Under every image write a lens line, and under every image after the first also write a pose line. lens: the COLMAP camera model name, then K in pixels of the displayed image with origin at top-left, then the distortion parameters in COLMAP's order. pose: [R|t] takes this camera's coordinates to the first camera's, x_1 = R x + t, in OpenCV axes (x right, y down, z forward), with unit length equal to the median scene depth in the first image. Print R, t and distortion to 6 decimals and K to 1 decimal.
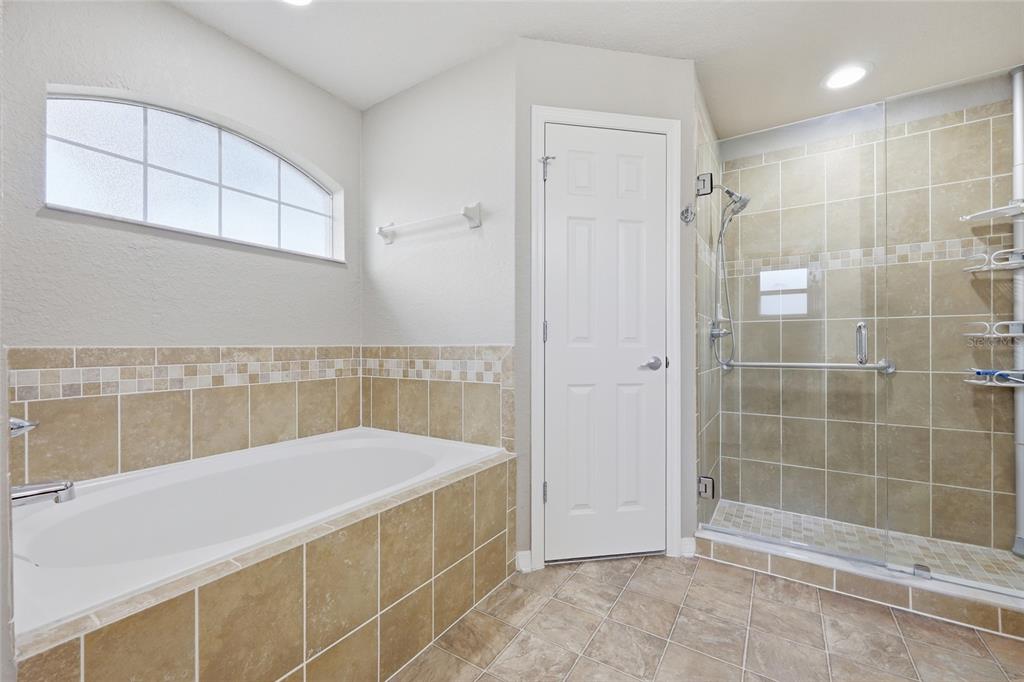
lens RADIAL K [[420.1, 0, 512.6], [0, 420.1, 341.5], [0, 0, 1]] dist [0.005505, -0.000475]
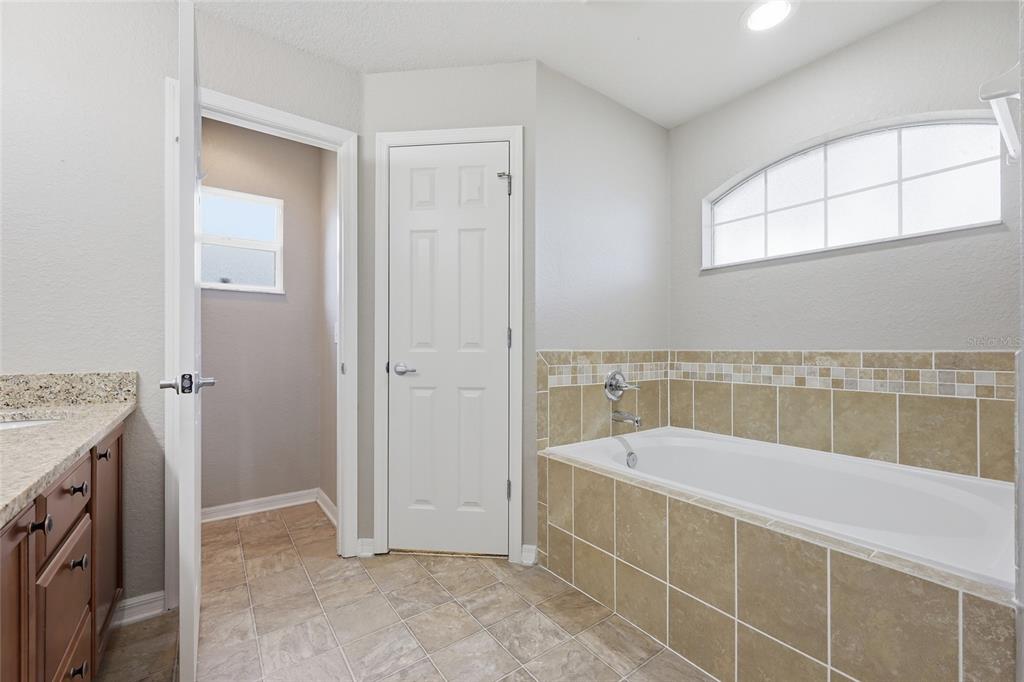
lens RADIAL K [[420.1, 0, 510.4], [0, 420.1, 345.9], [0, 0, 1]] dist [0.005505, -0.000475]
pose [[-0.361639, -0.004685, -0.932306, 0.650587], [0.008532, 0.999929, -0.008334, 0.001641], [0.932279, -0.010969, -0.361573, 0.726098]]
